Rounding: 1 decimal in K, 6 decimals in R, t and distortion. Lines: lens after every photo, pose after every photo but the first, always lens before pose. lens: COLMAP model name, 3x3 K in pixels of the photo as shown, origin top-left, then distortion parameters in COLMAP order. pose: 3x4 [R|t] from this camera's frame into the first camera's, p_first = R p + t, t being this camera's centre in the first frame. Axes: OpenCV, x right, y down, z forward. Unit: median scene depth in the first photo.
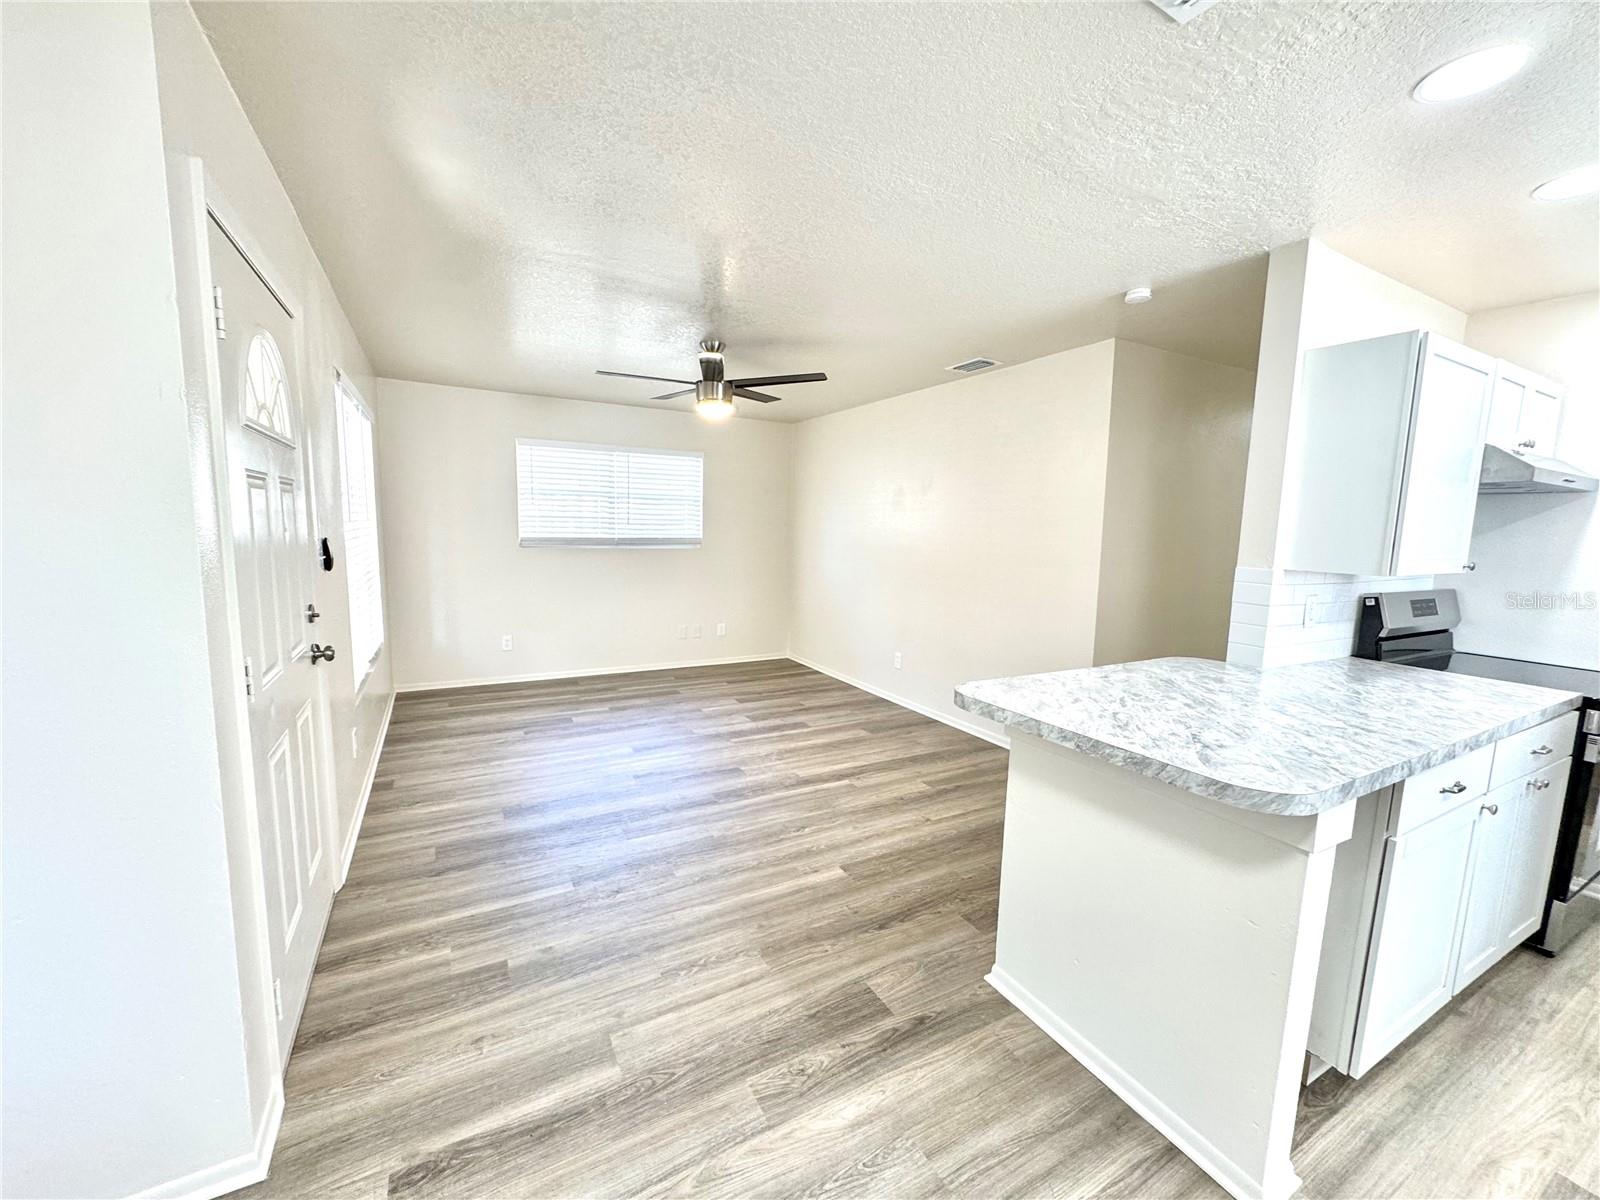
lens RADIAL K [[639.0, 0, 797.9], [0, 639.0, 598.3], [0, 0, 1]] dist [-0.003406, 0.000941]
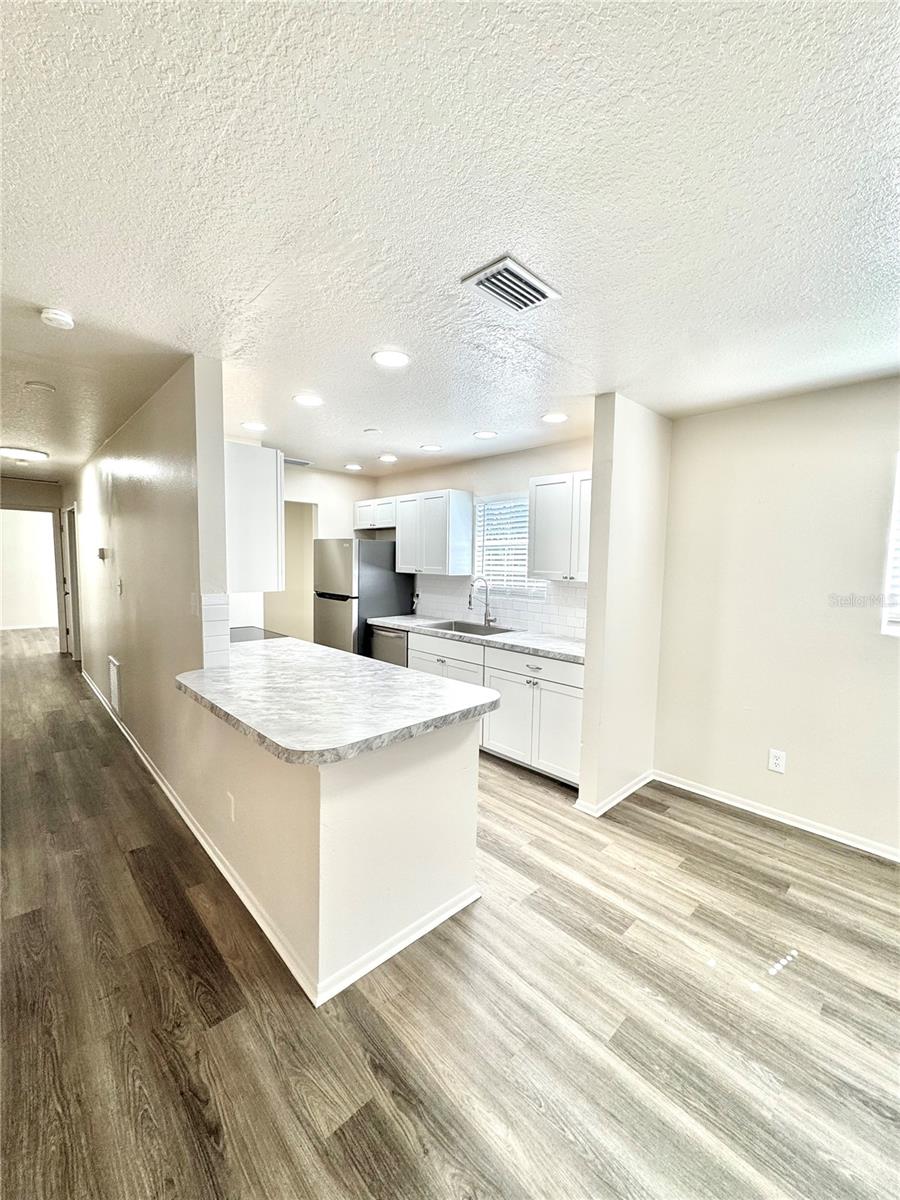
lens RADIAL K [[479.2, 0, 451.6], [0, 479.2, 599.0], [0, 0, 1]] dist [-0.003406, 0.000941]
pose [[-0.256325, -0.110562, 0.960247, -0.402612], [0.090101, 0.986378, 0.137622, -0.138912], [-0.962382, 0.121795, -0.242872, 0.813639]]
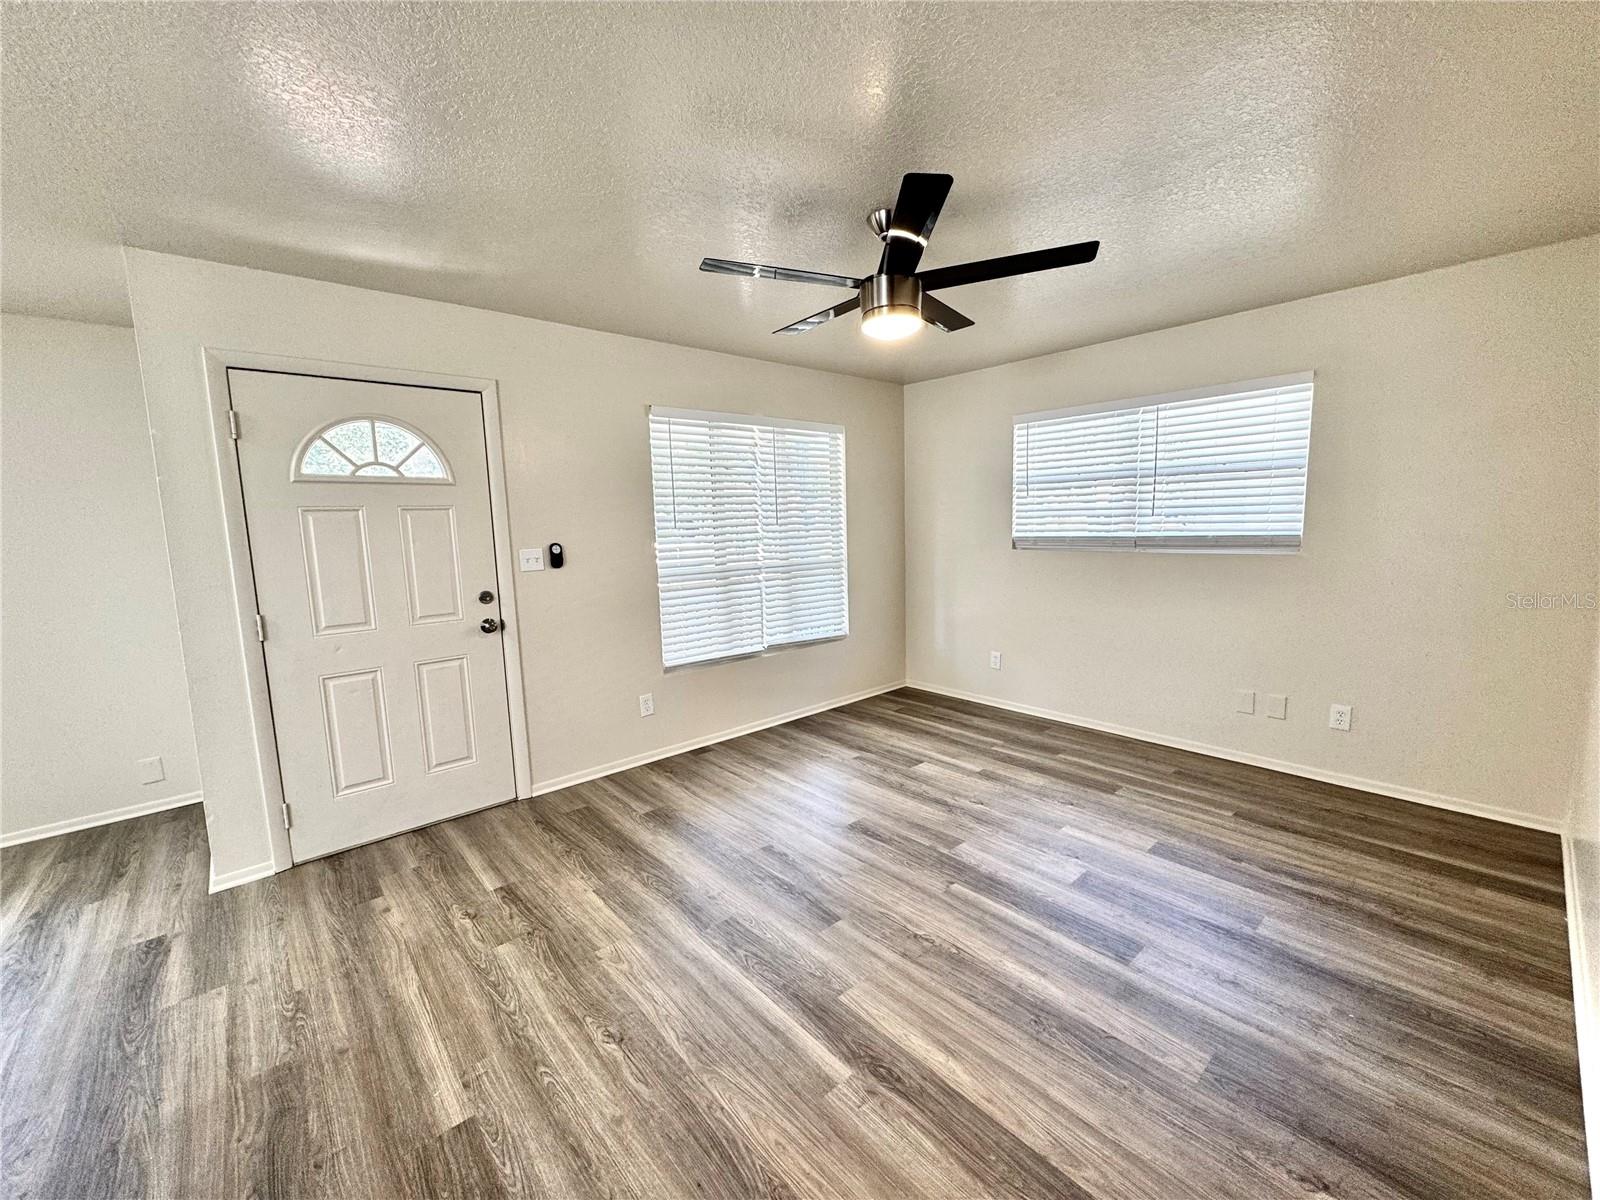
lens RADIAL K [[639.0, 0, 800.5], [0, 639.0, 599.4], [0, 0, 1]] dist [-0.003406, 0.000941]
pose [[0.218154, 0.091002, -0.971662, 0.772355], [-0.080867, 0.993905, 0.074929, -0.133403], [0.972558, 0.062229, 0.224184, 1.348450]]
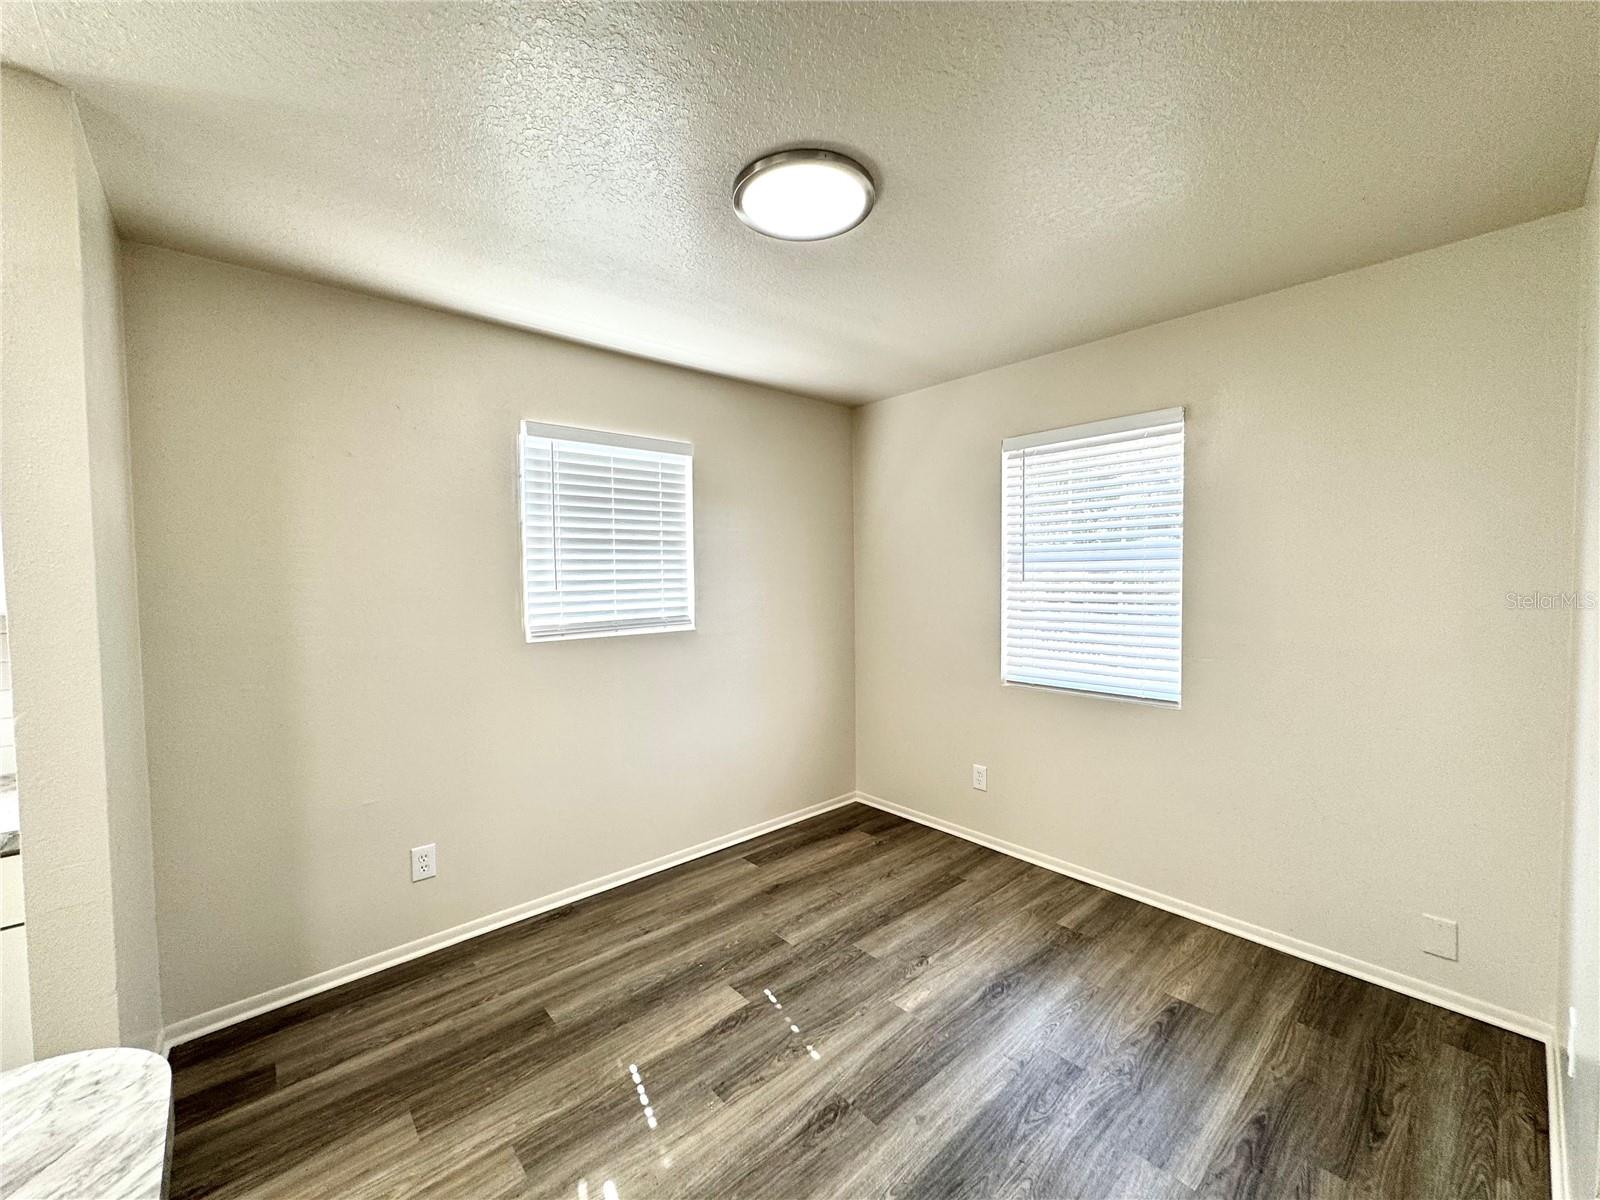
lens RADIAL K [[639.0, 0, 800.0], [0, 639.0, 599.1], [0, 0, 1]] dist [-0.003406, 0.000941]
pose [[-0.974215, -0.003817, -0.225587, 0.165496], [-0.038418, 0.988061, 0.149195, -0.096023], [0.222325, 0.154015, -0.962731, 0.853894]]
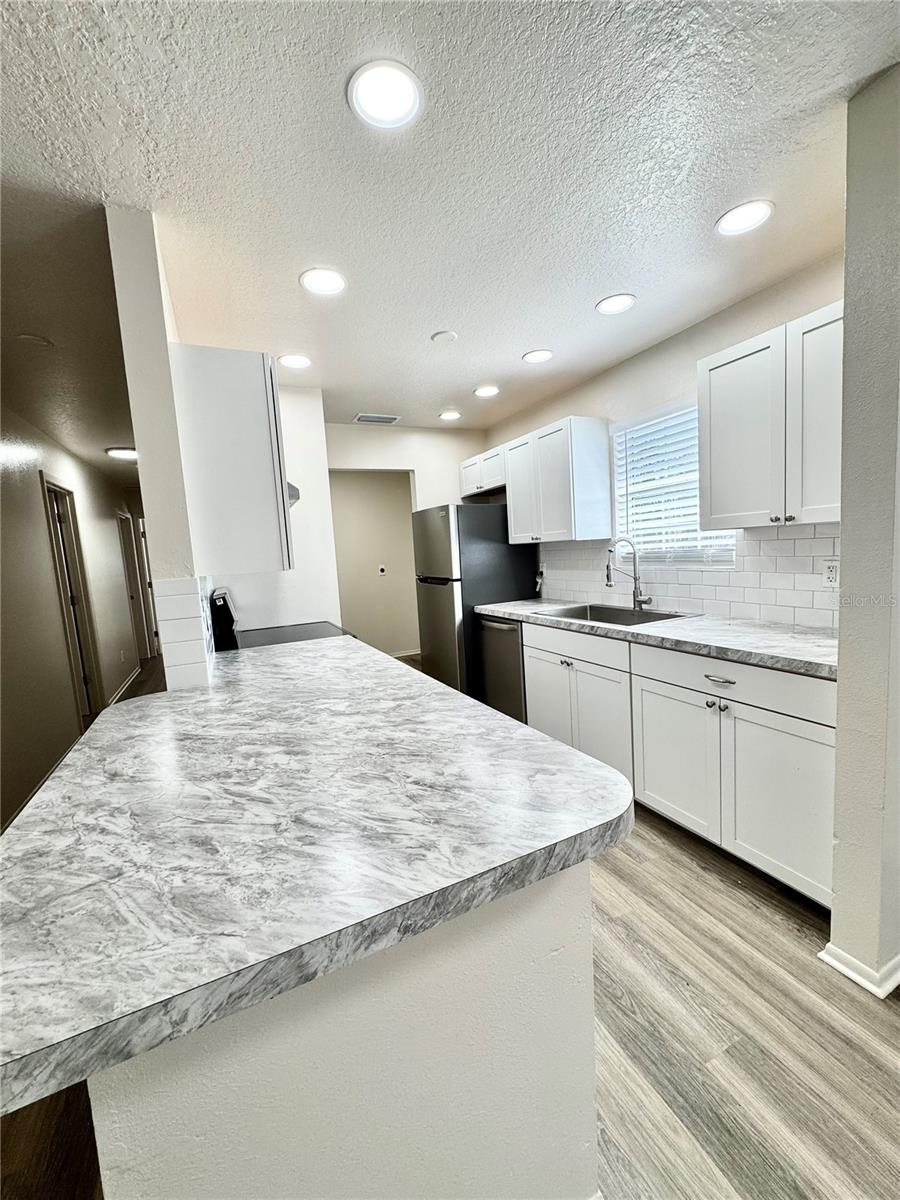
lens RADIAL K [[479.2, 0, 451.0], [0, 479.2, 599.1], [0, 0, 1]] dist [-0.003406, 0.000941]
pose [[0.059066, -0.132461, 0.989427, 0.081305], [0.180944, 0.976160, 0.119883, -0.031377], [-0.981718, 0.171950, 0.081626, 0.609119]]
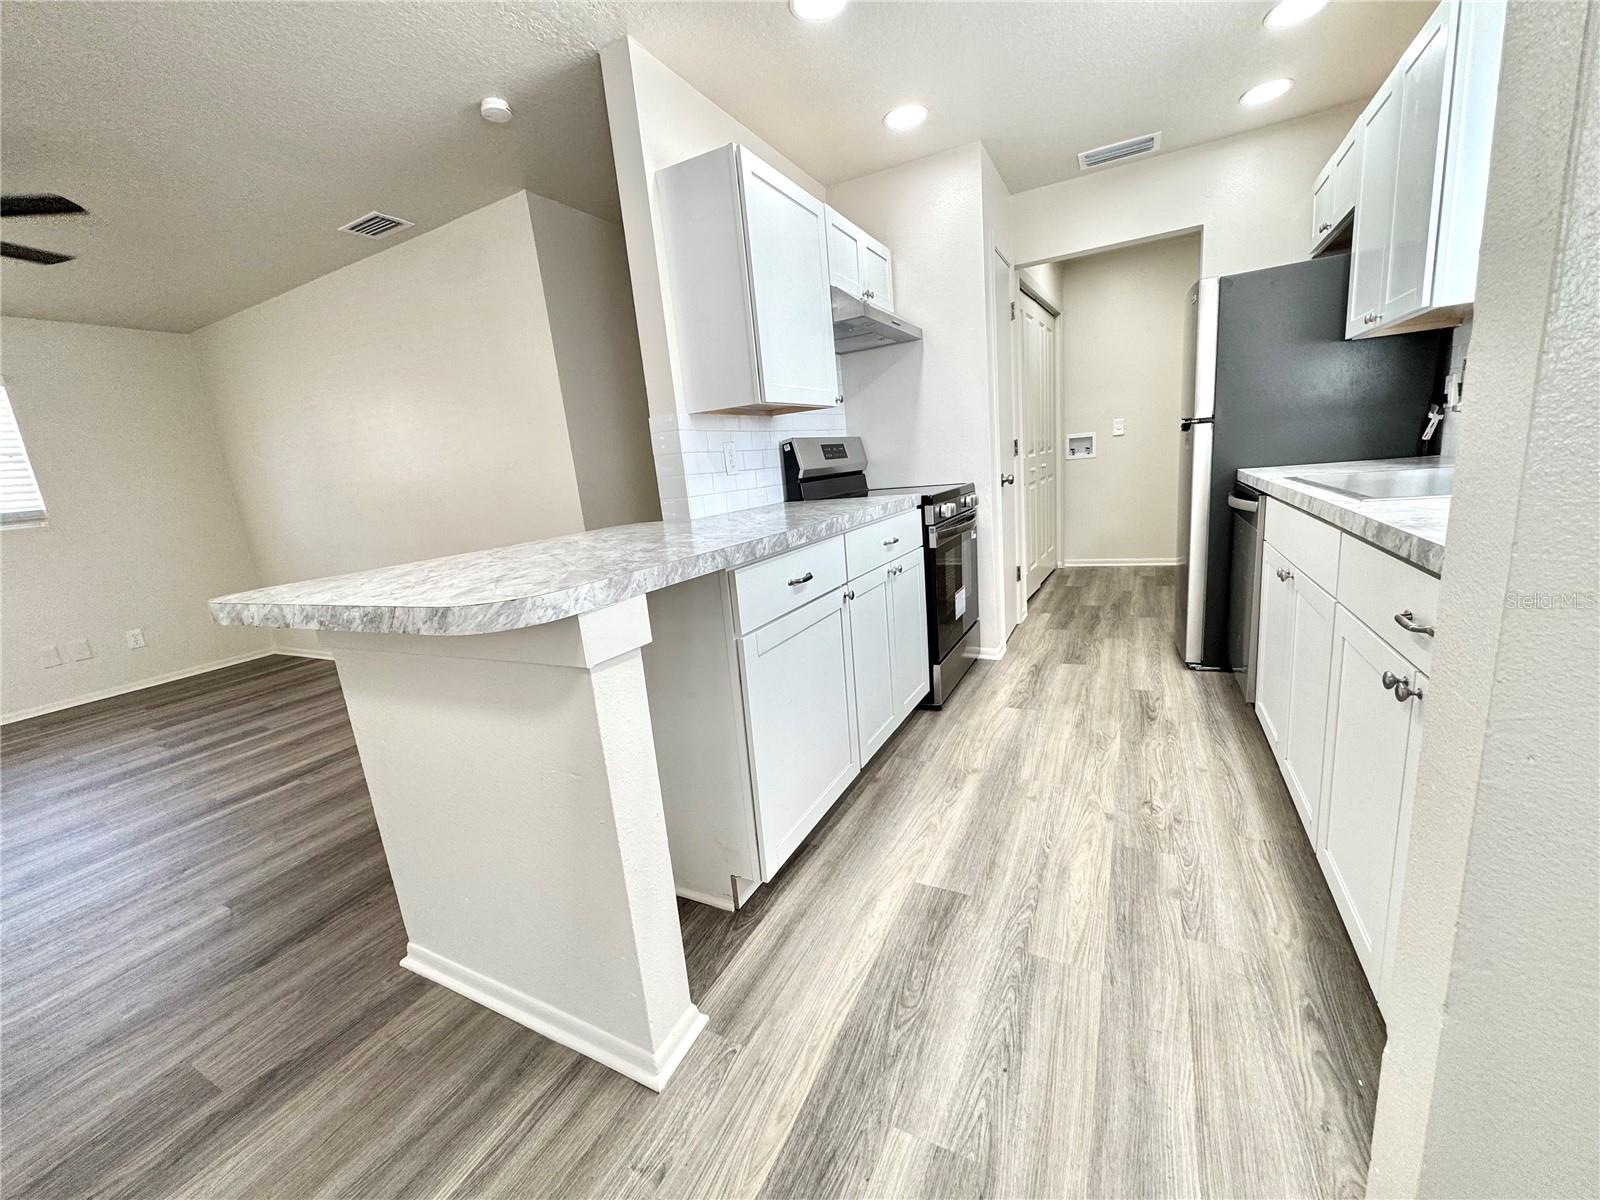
lens RADIAL K [[639.0, 0, 797.2], [0, 639.0, 600.0], [0, 0, 1]] dist [-0.003406, 0.000941]
pose [[0.823567, -0.219590, 0.522988, 0.345092], [0.180086, 0.975545, 0.126019, 0.145017], [-0.537871, -0.009602, 0.842972, 0.096693]]
